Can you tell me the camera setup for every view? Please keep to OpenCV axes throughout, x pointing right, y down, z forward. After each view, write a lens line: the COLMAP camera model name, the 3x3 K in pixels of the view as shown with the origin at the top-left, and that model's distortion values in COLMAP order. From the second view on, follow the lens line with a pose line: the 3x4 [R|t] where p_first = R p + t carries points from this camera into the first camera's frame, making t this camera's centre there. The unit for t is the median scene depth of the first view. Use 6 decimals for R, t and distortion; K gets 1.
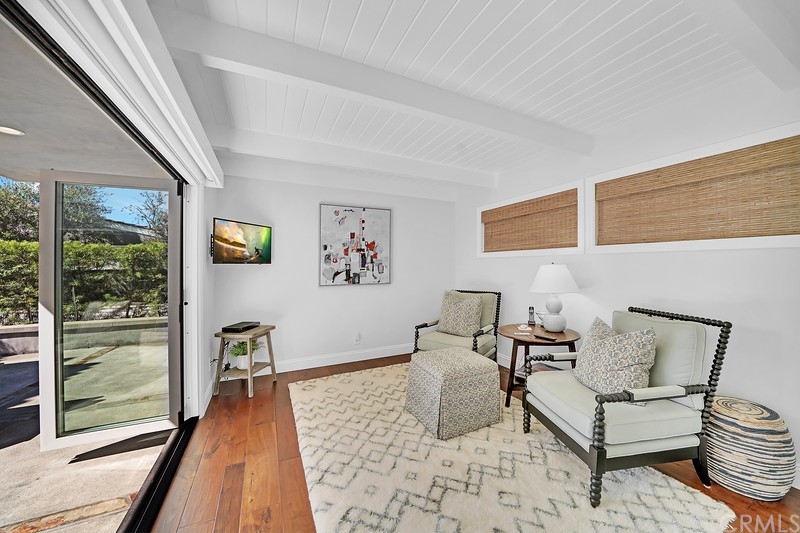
lens RADIAL K [[290.3, 0, 408.1], [0, 290.3, 263.6], [0, 0, 1]] dist [-0.014408, 0.000563]
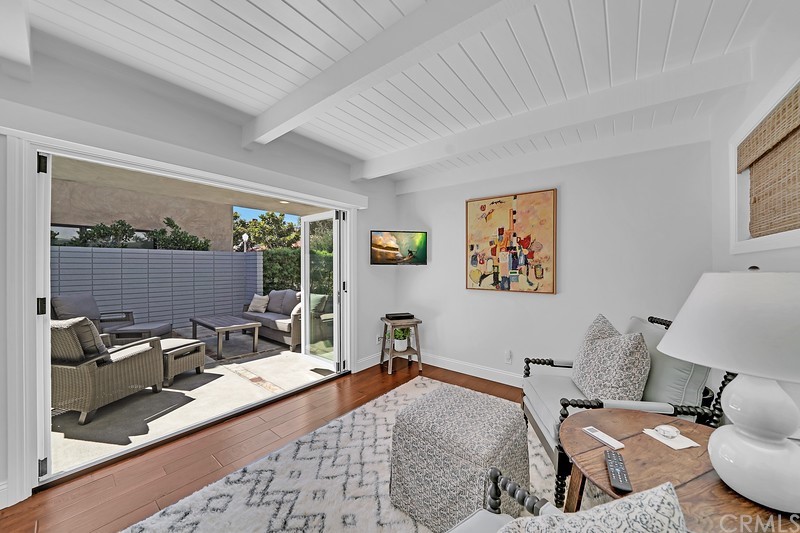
lens RADIAL K [[290.3, 0, 398.7], [0, 290.3, 262.4], [0, 0, 1]] dist [-0.014408, 0.000563]
pose [[0.432905, 0.001174, -0.901439, 0.447320], [-0.008192, 0.999963, -0.002631, -0.003380], [0.901402, 0.008524, 0.432899, 0.388303]]
